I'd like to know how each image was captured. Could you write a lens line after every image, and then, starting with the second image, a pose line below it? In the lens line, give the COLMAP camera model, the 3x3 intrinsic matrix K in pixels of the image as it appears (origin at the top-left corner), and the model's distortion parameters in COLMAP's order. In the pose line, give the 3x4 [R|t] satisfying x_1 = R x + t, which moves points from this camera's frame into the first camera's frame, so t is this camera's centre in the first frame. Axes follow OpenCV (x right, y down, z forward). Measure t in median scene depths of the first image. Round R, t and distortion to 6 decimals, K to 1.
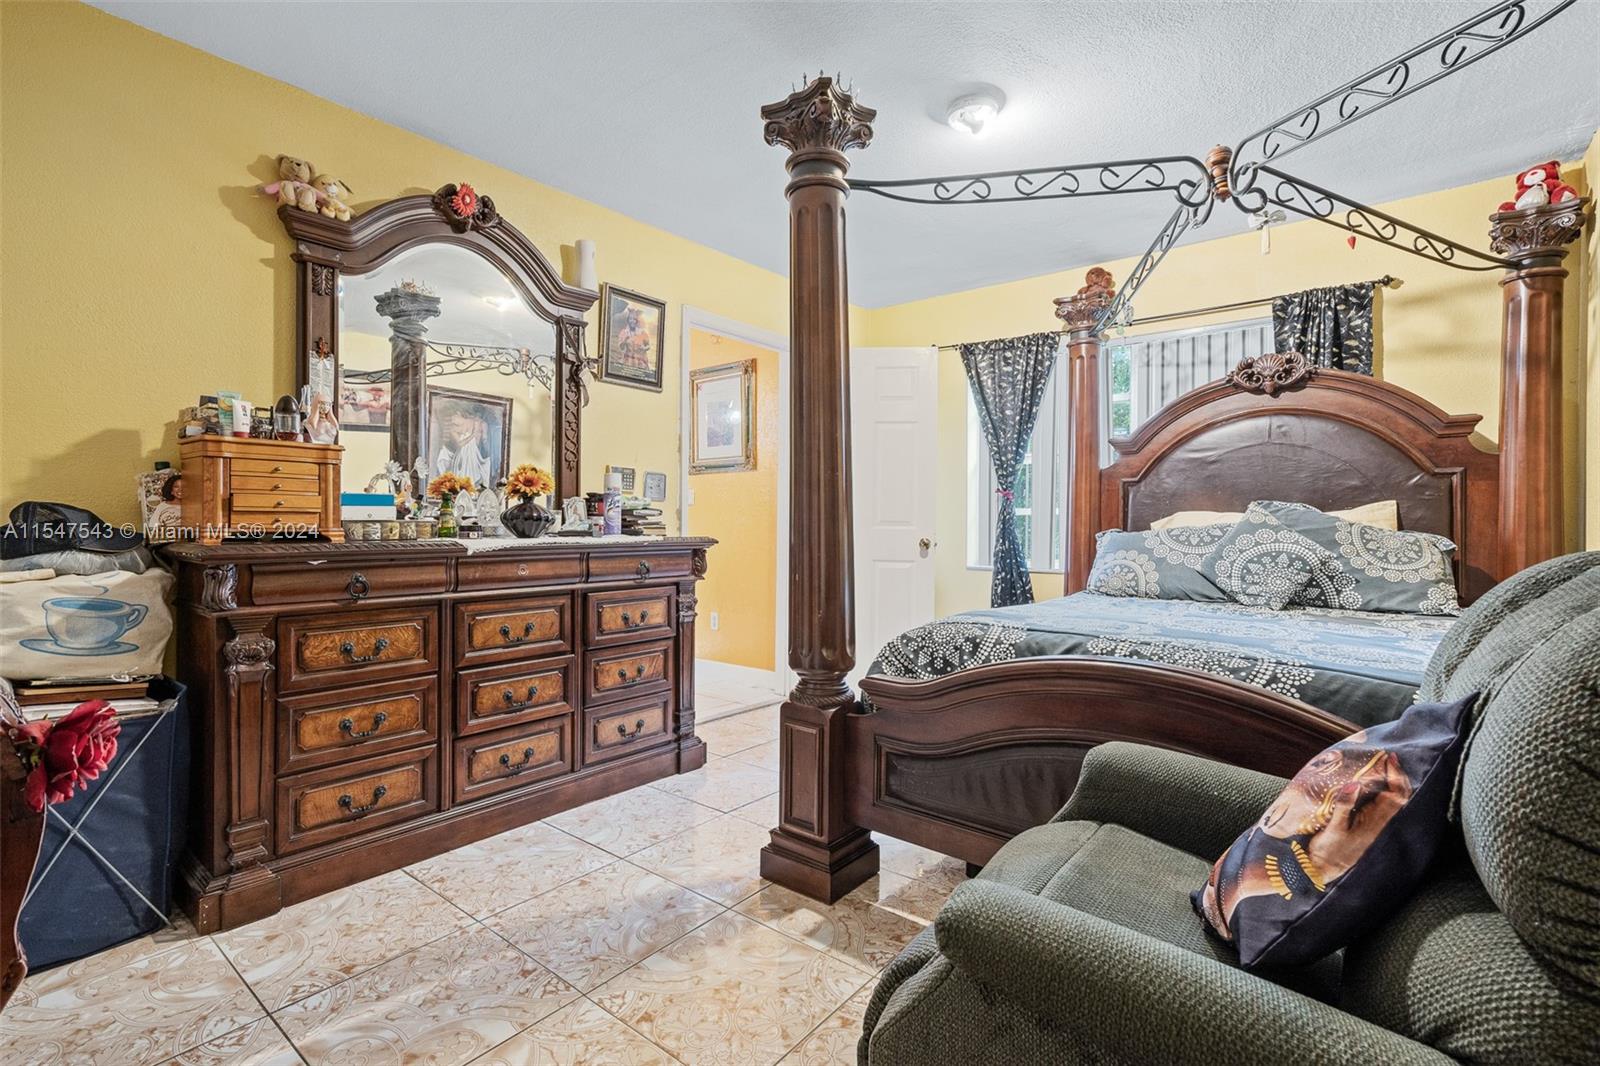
lens RADIAL K [[737.6, 0, 800.0], [0, 737.6, 508.9], [0, 0, 1]] dist [-0.001395, 0.000445]
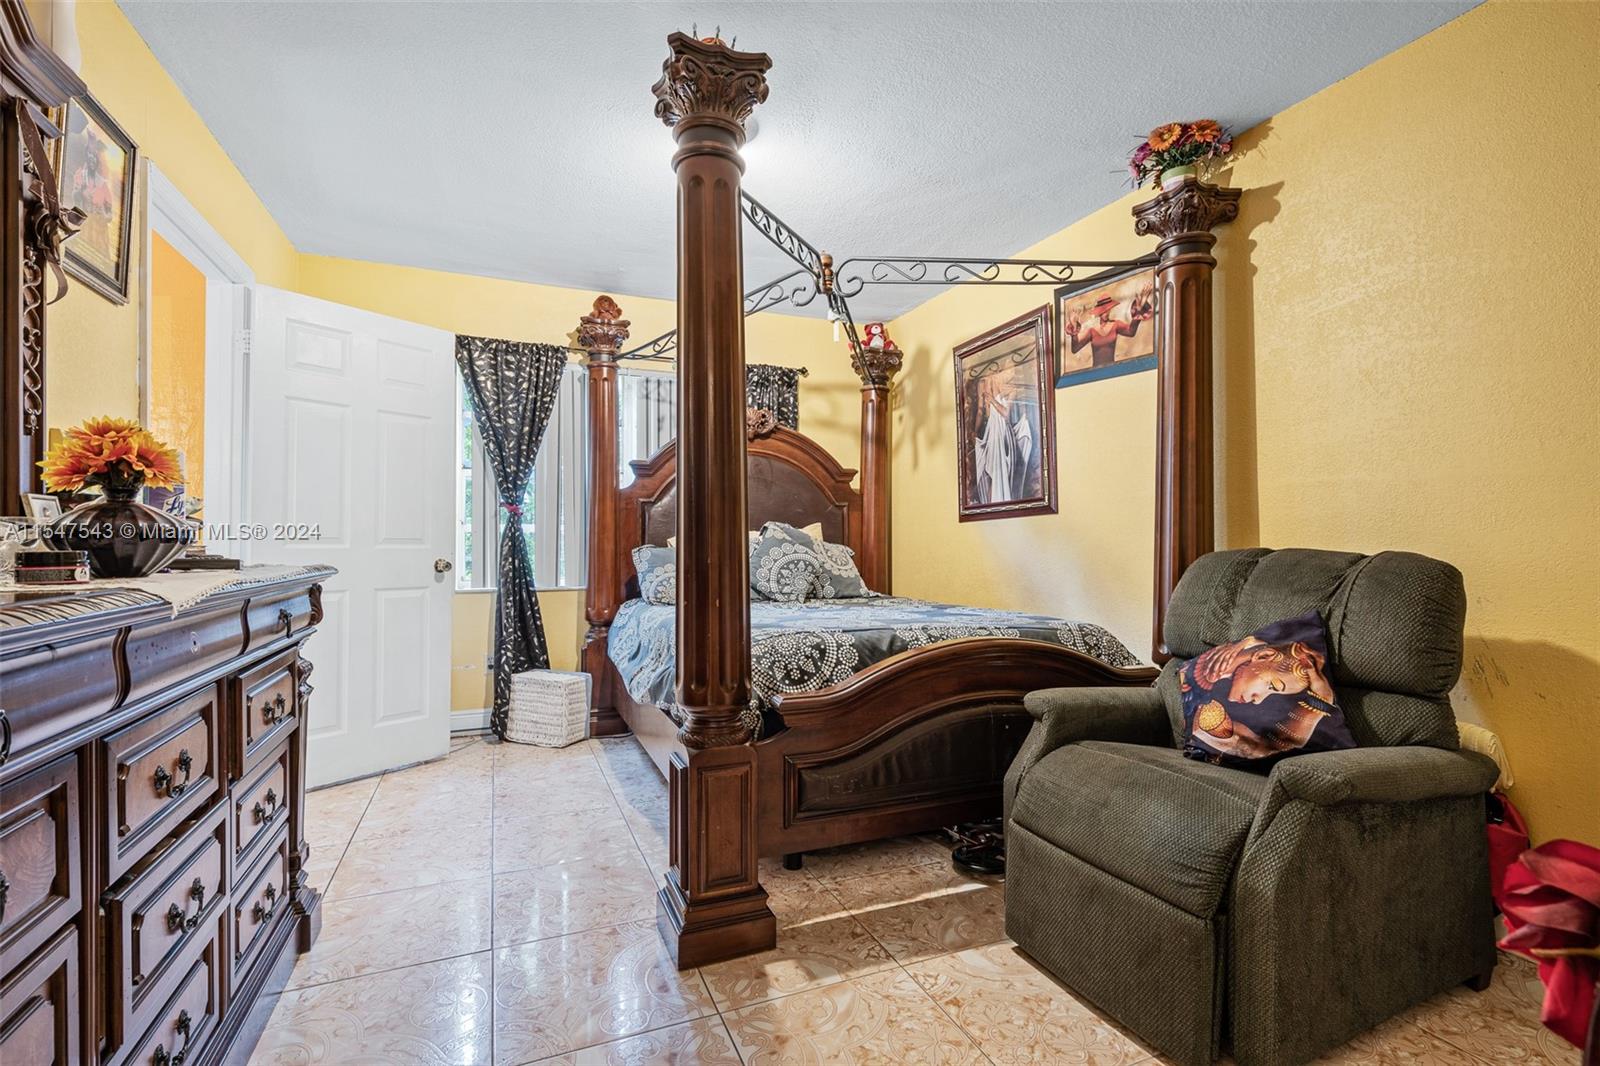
lens RADIAL K [[725.4, 0, 796.2], [0, 725.4, 530.2], [0, 0, 1]] dist [-0.001851, -0.000205]
pose [[0.477870, 0.005892, 0.878411, -0.452781], [-0.011096, 0.999938, -0.000671, 0.004226], [-0.878360, -0.009426, 0.477906, 0.324328]]
